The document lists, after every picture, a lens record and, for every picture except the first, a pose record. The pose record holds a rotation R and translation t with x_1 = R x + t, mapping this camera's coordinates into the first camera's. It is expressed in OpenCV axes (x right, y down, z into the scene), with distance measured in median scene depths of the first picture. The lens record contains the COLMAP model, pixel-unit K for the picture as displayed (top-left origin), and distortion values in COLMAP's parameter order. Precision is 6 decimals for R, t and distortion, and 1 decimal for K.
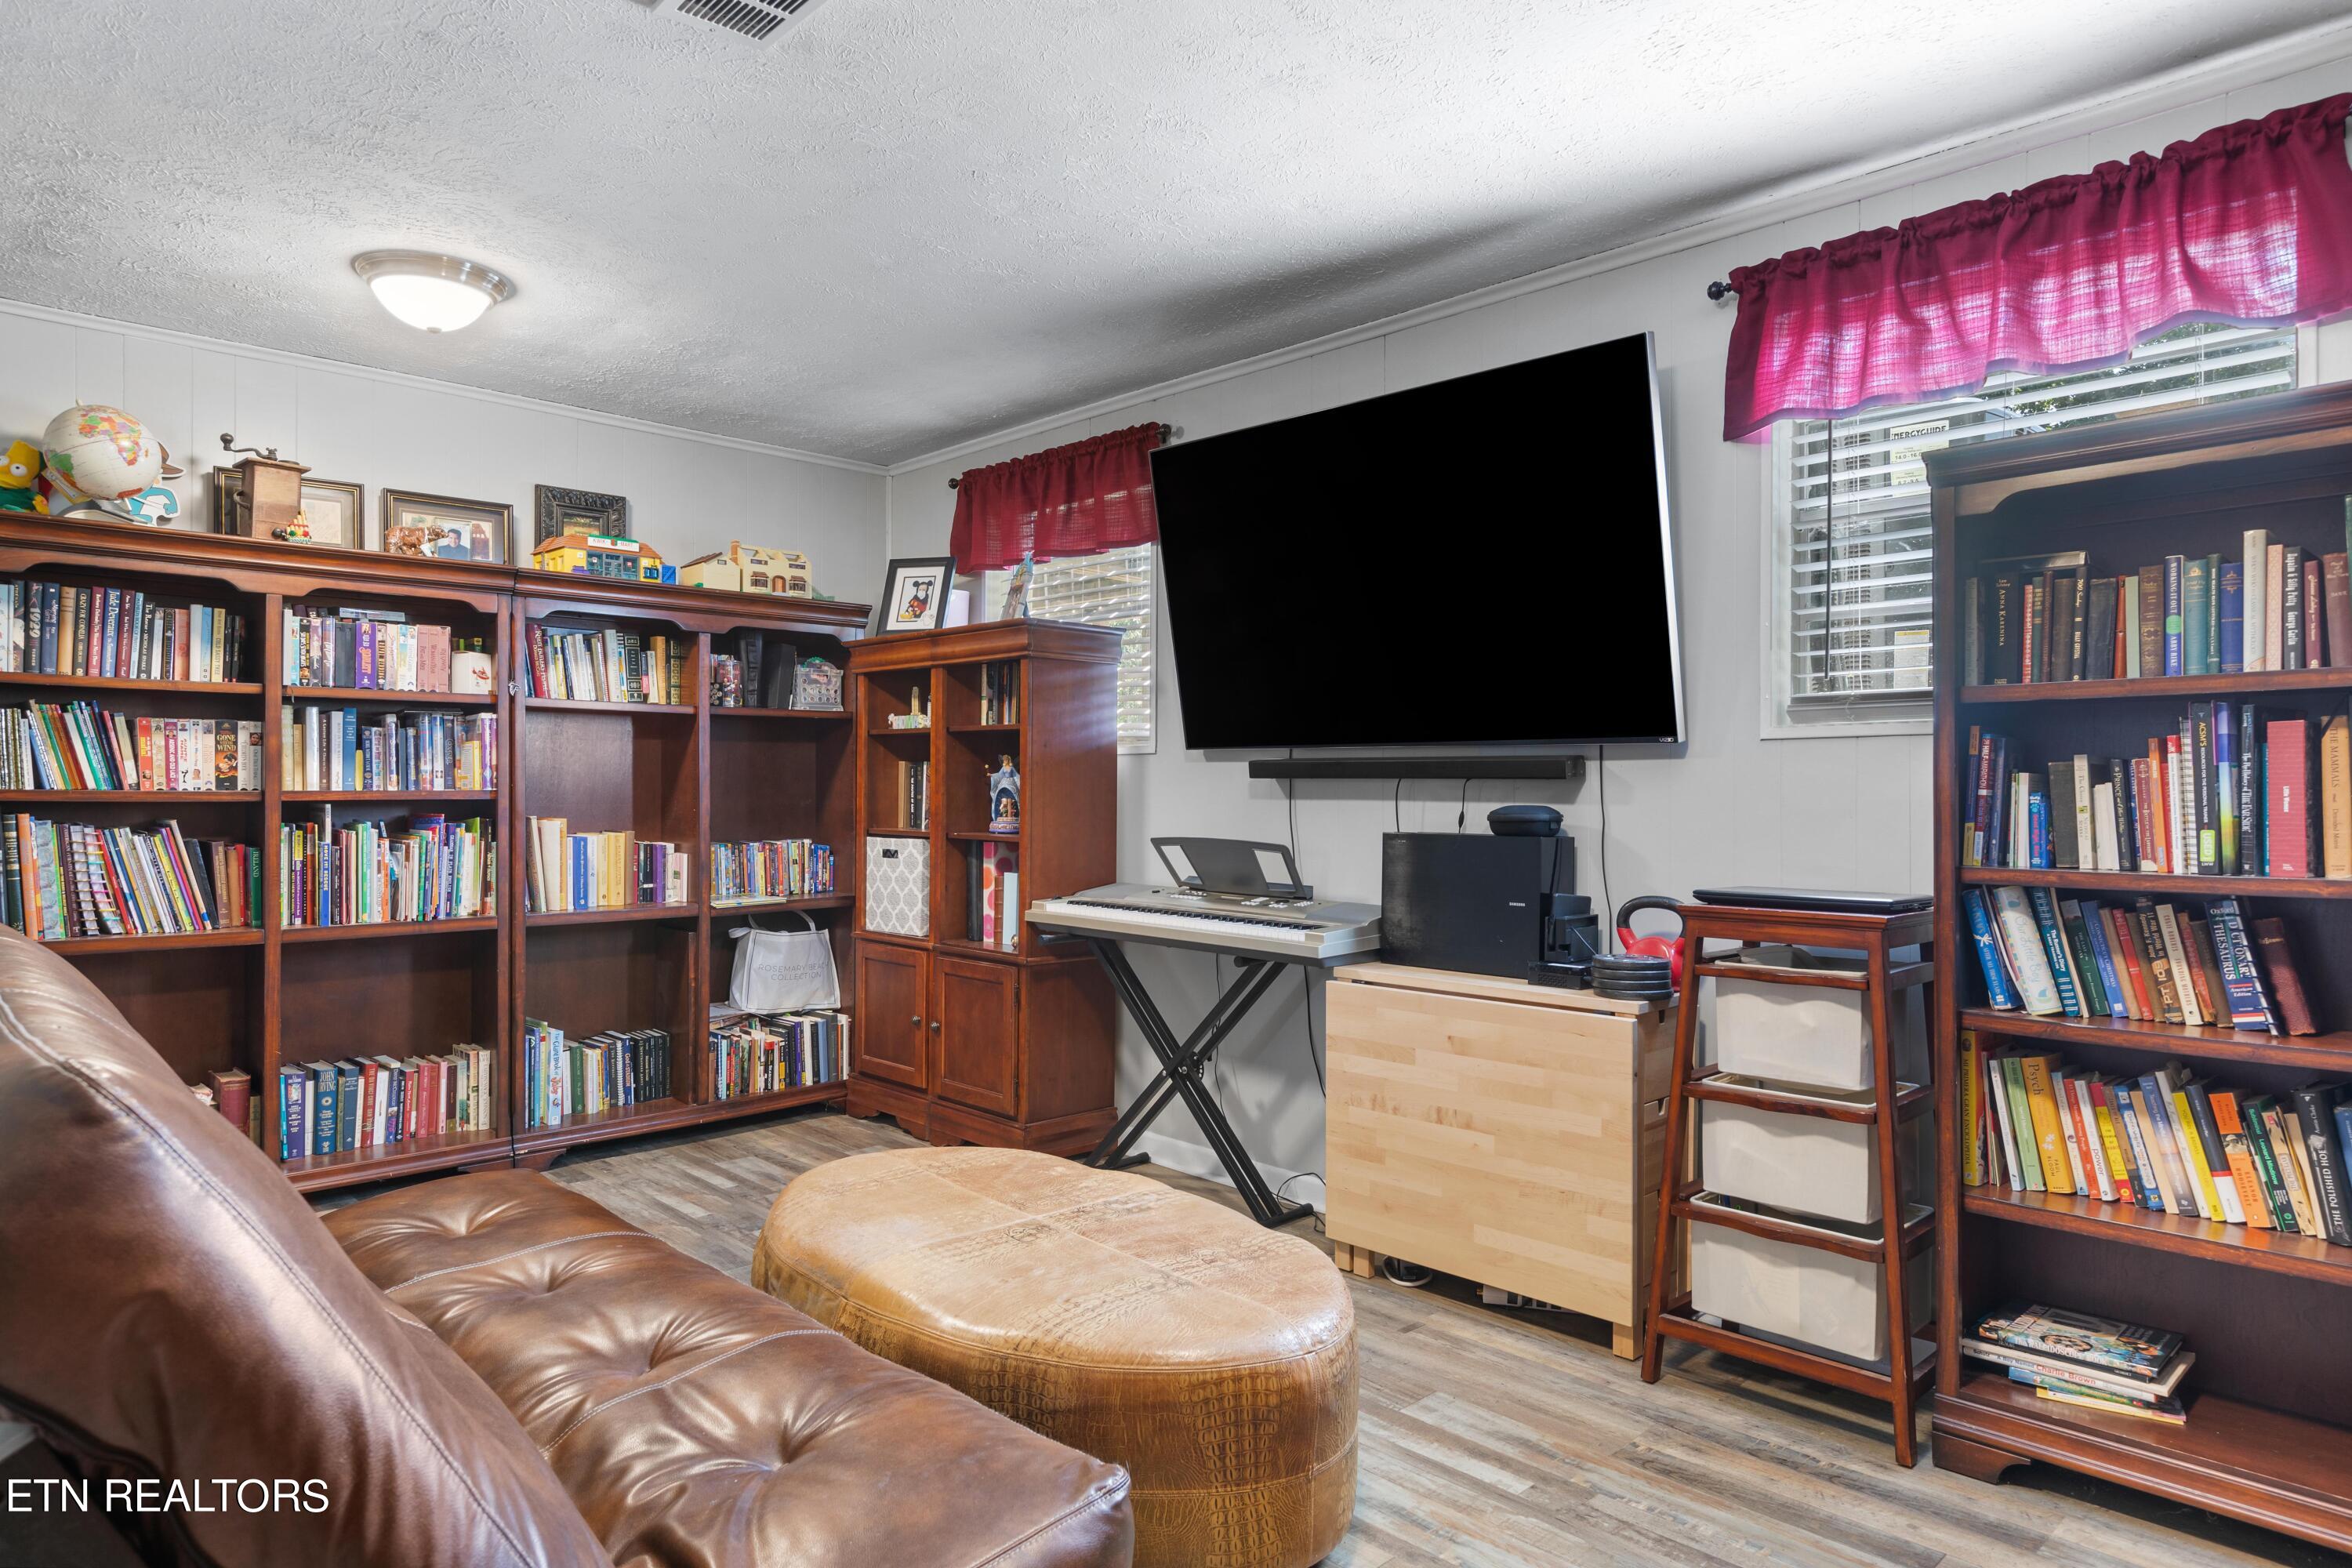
lens RADIAL K [[1398.0, 0, 1176.0], [0, 1398.0, 784.0], [0, 0, 1]] dist [0.001283, 0.000129]
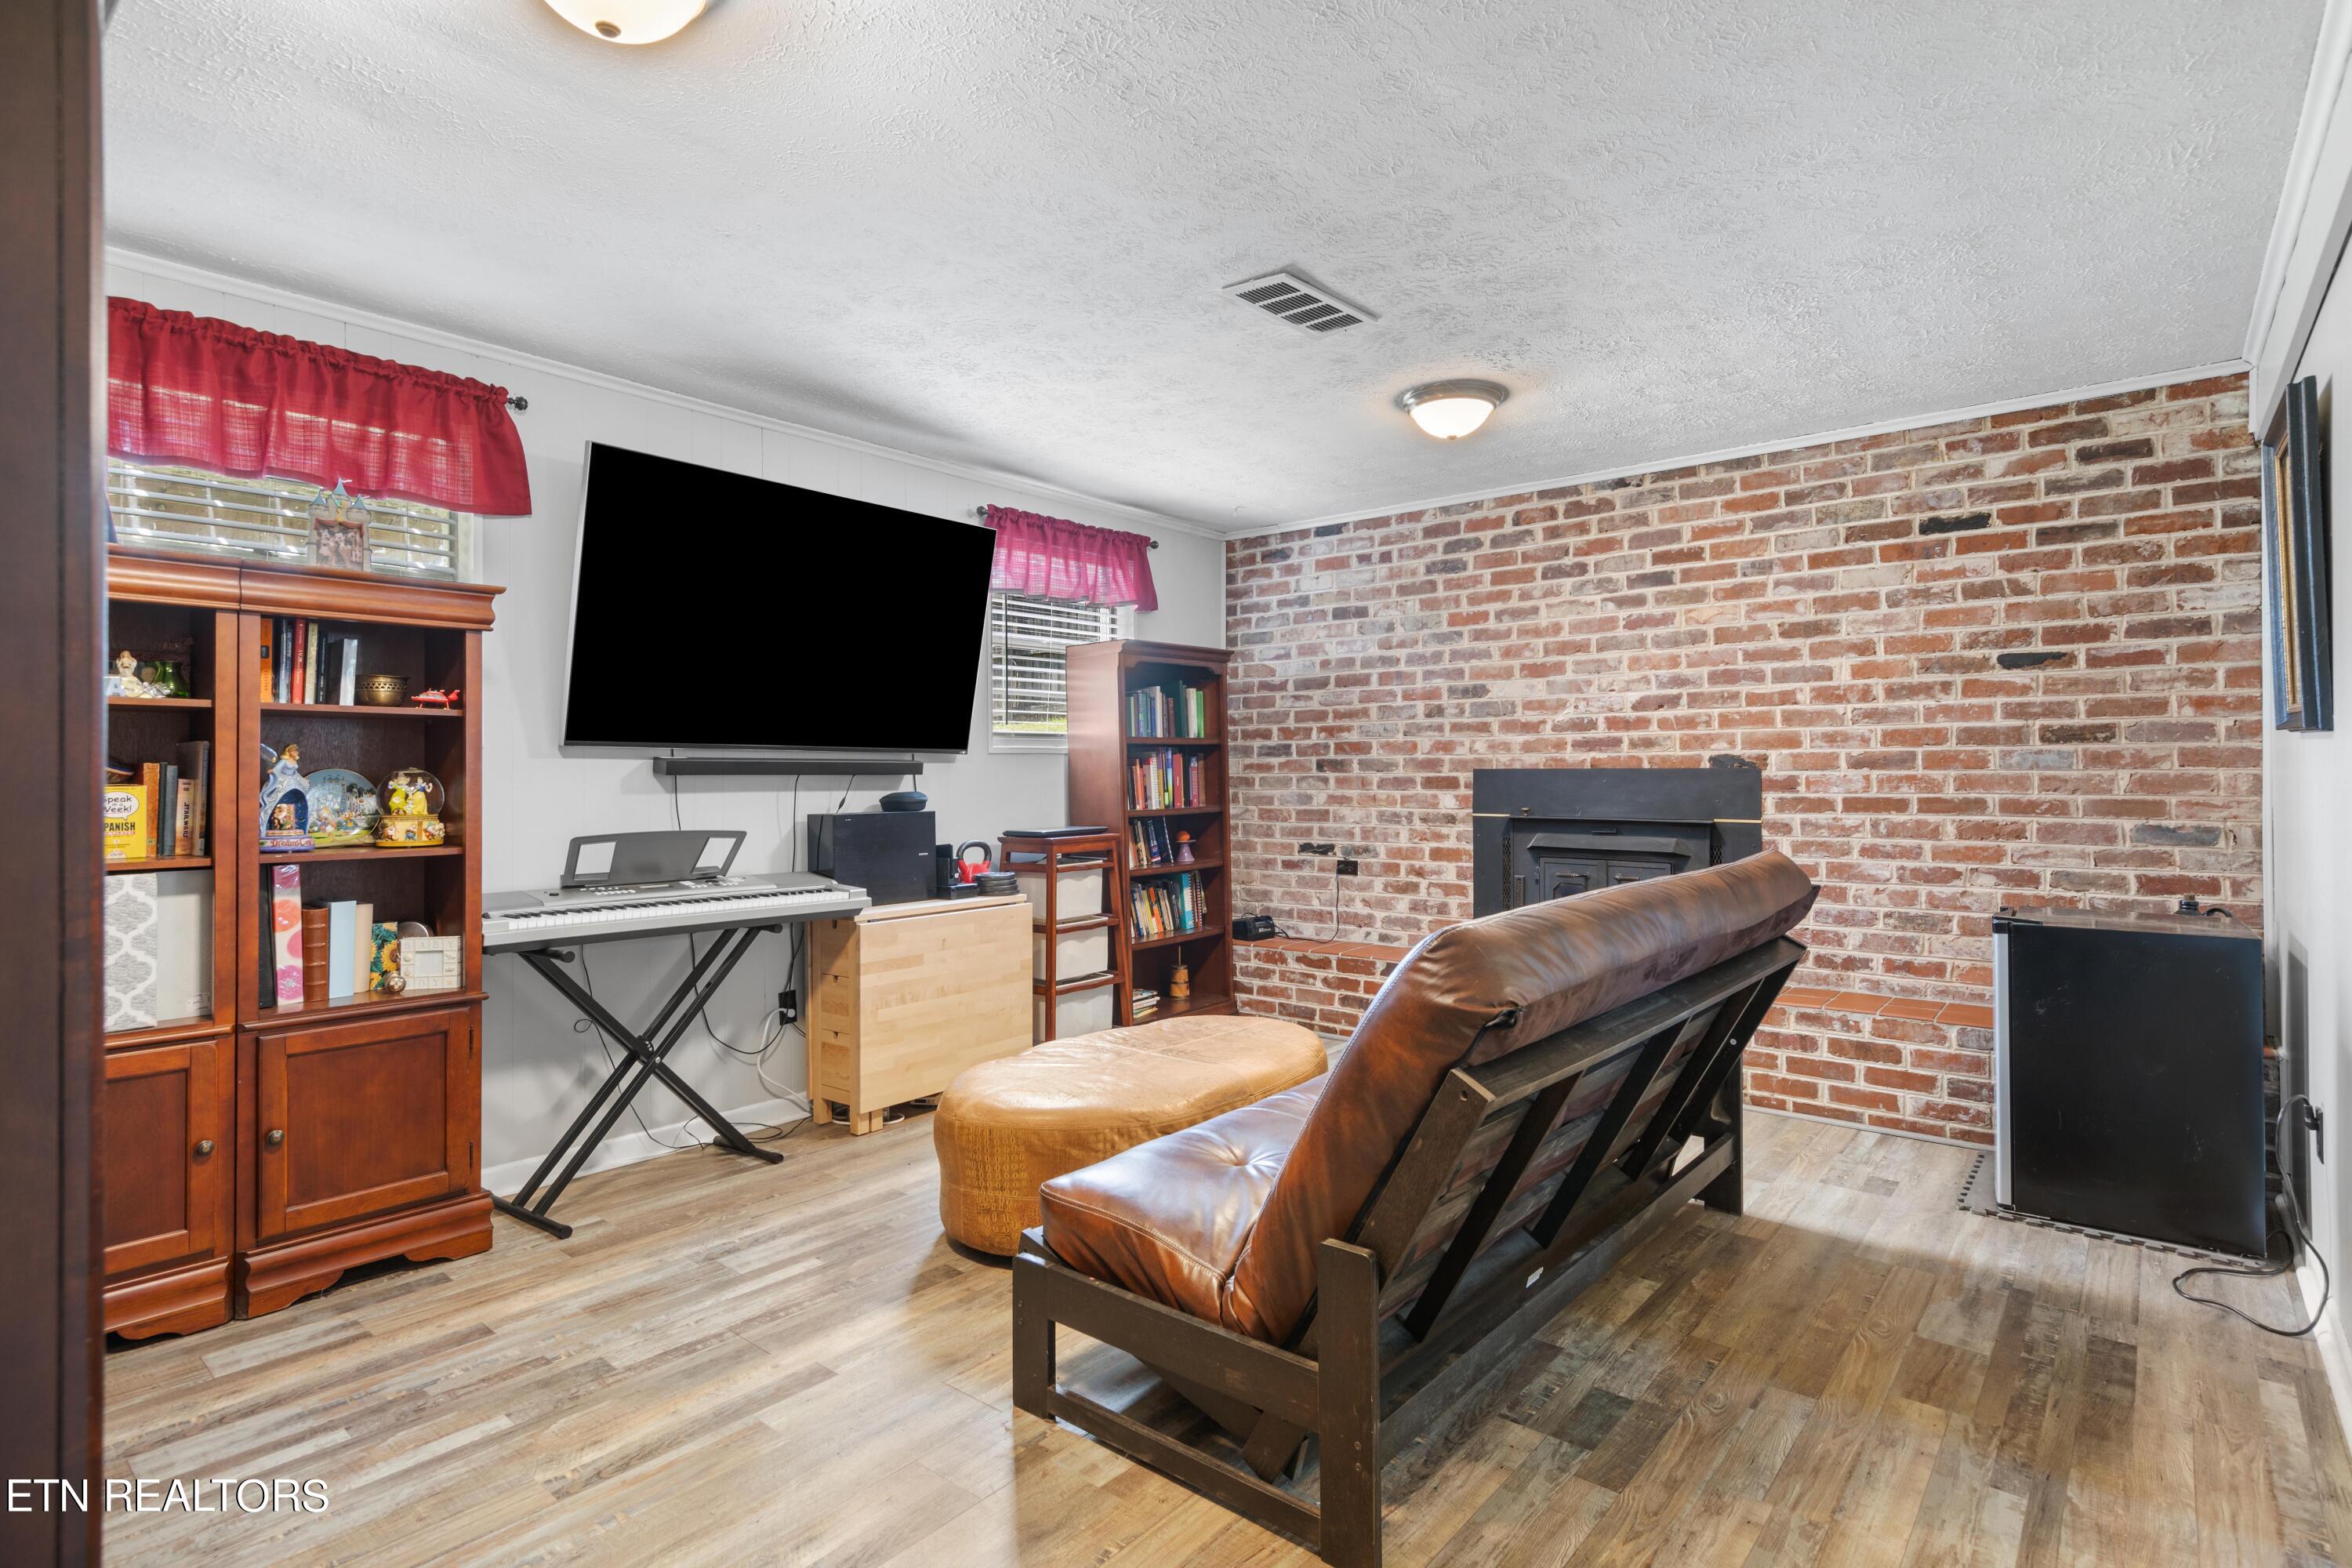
lens RADIAL K [[1180.5, 0, 1169.2], [0, 1180.5, 759.0], [0, 0, 1]] dist [0.008850, 0.000353]
pose [[-0.111586, 0.005708, 0.993738, -0.942203], [0.002286, 0.999982, -0.005487, -0.011261], [-0.993752, 0.001659, -0.111597, 0.732594]]
